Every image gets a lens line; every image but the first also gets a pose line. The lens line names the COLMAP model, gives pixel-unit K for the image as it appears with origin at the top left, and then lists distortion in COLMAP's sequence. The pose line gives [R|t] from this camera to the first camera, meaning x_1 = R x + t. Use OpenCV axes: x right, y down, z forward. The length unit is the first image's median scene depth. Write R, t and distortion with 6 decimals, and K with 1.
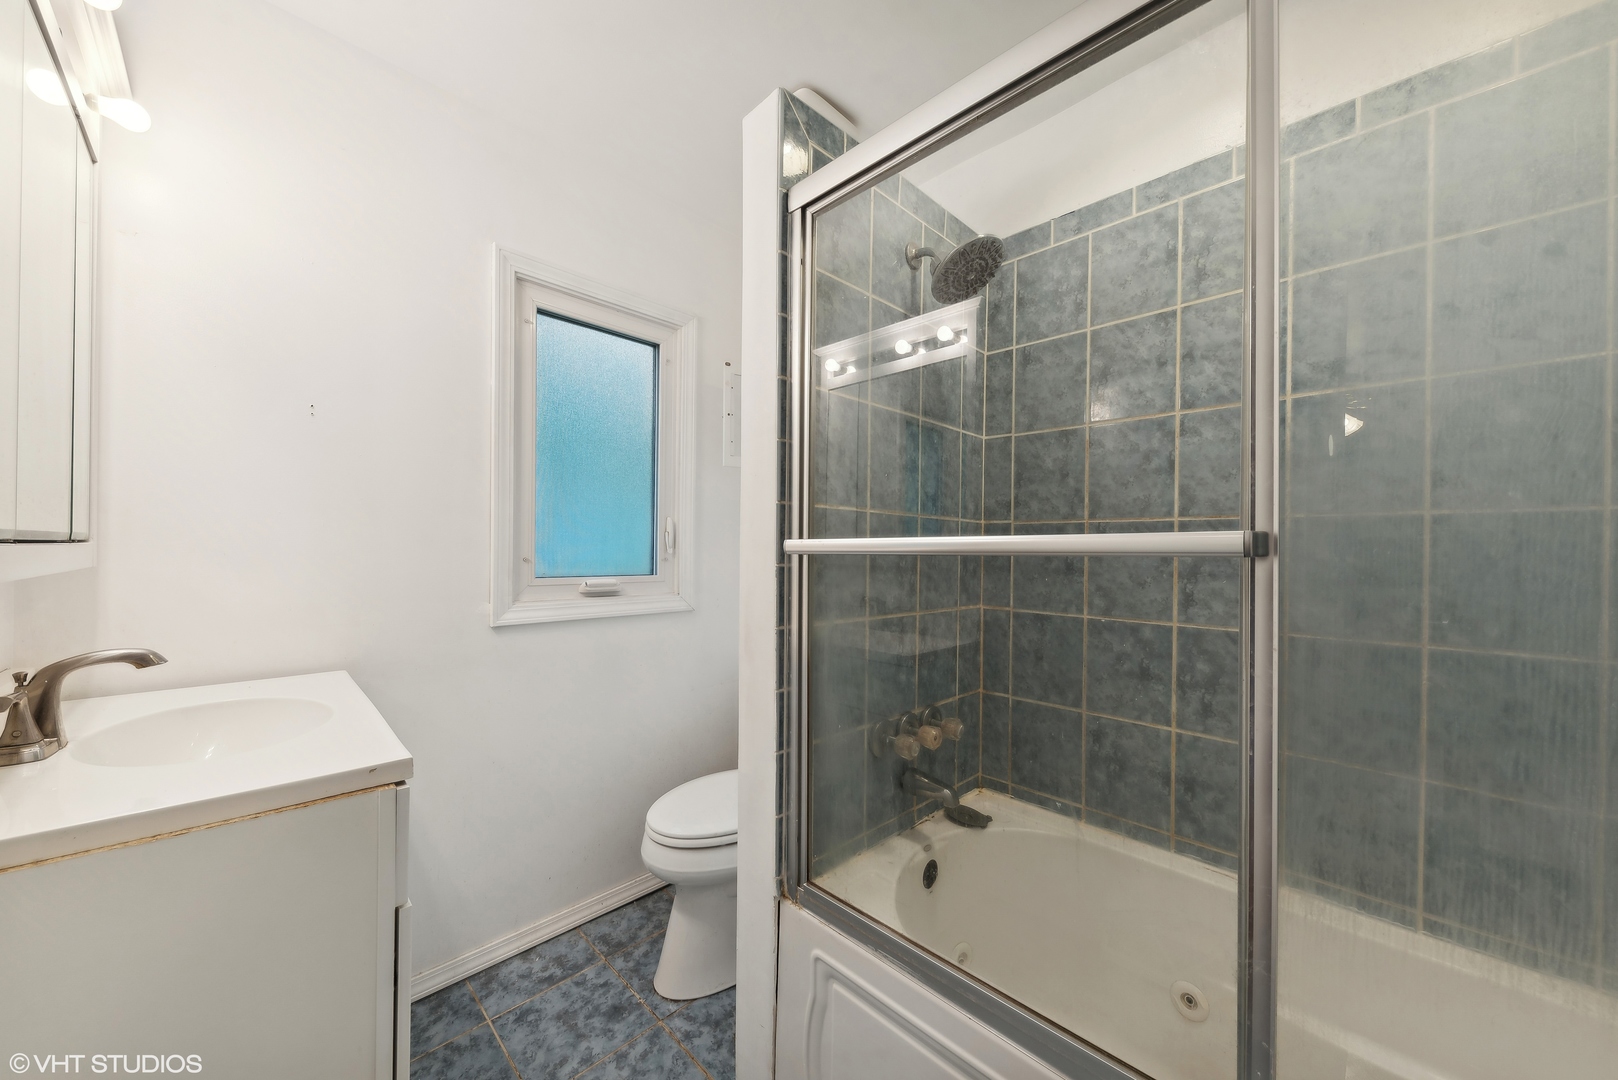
lens RADIAL K [[568.4, 0, 808.3], [0, 568.4, 550.0], [0, 0, 1]] dist [0.016616, -0.000412]
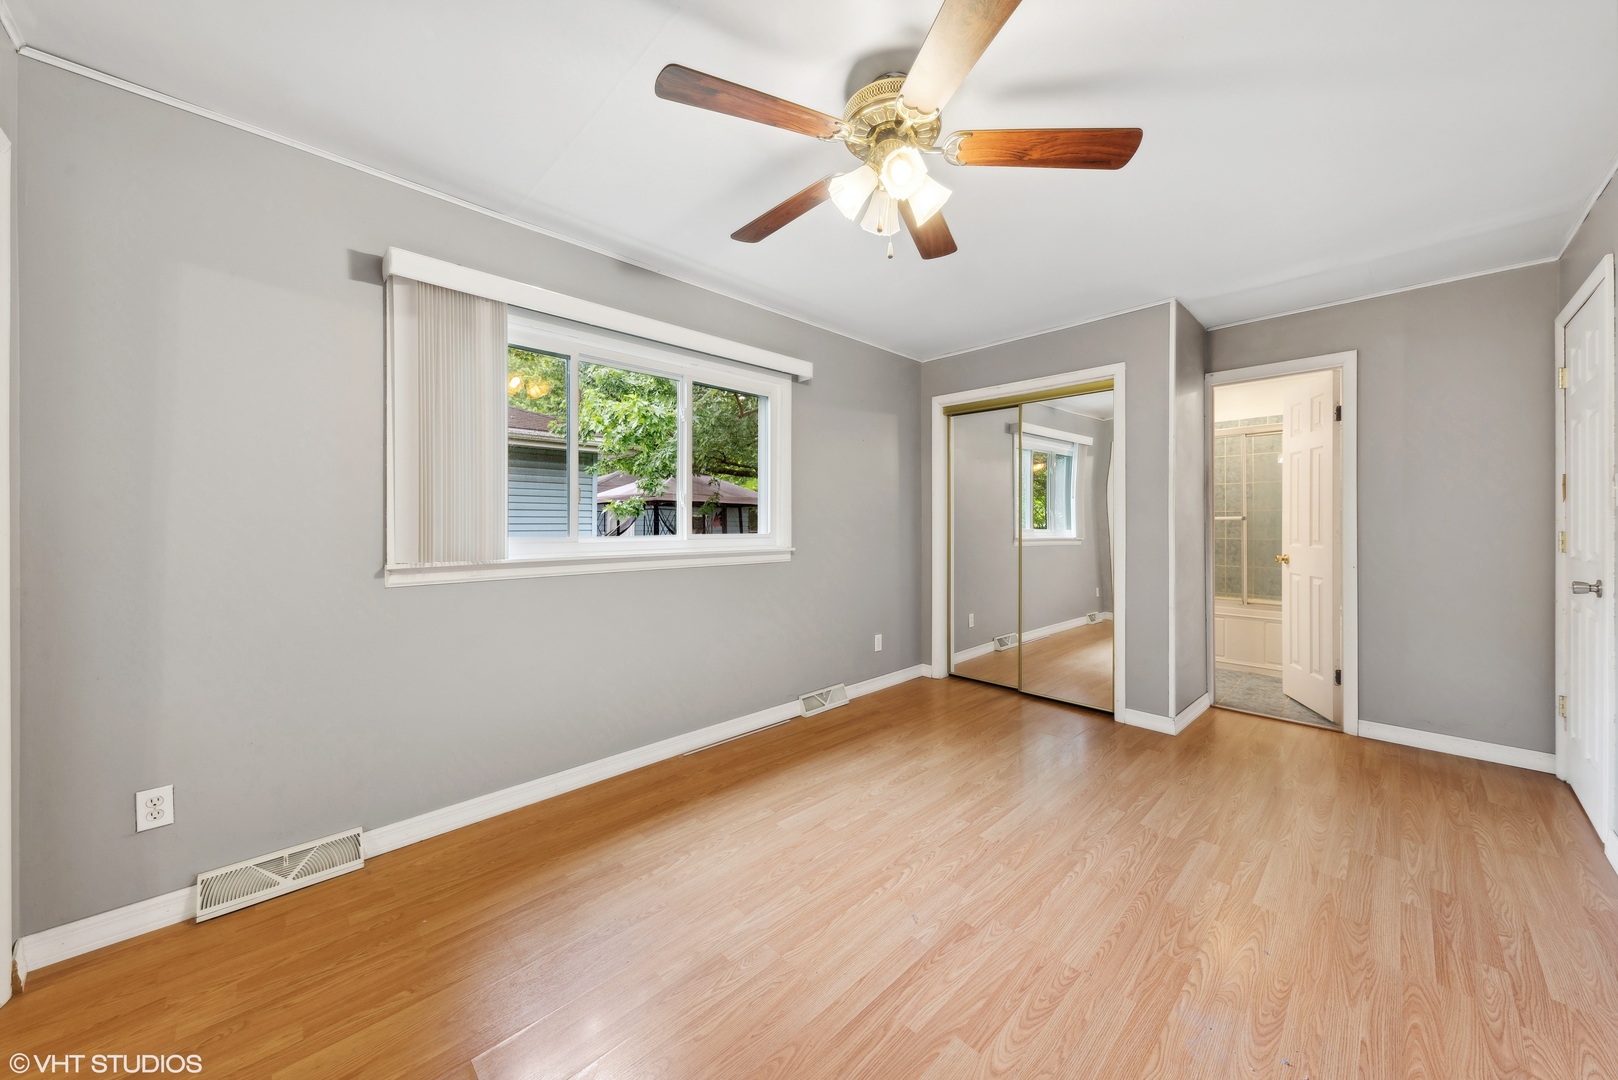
lens RADIAL K [[568.4, 0, 804.1], [0, 568.4, 532.7], [0, 0, 1]] dist [0.016616, -0.000412]
pose [[0.999372, -0.018815, -0.030017, -2.176102], [0.019009, 0.999800, 0.006190, 0.011858], [0.029894, -0.006757, 0.999530, -3.082779]]
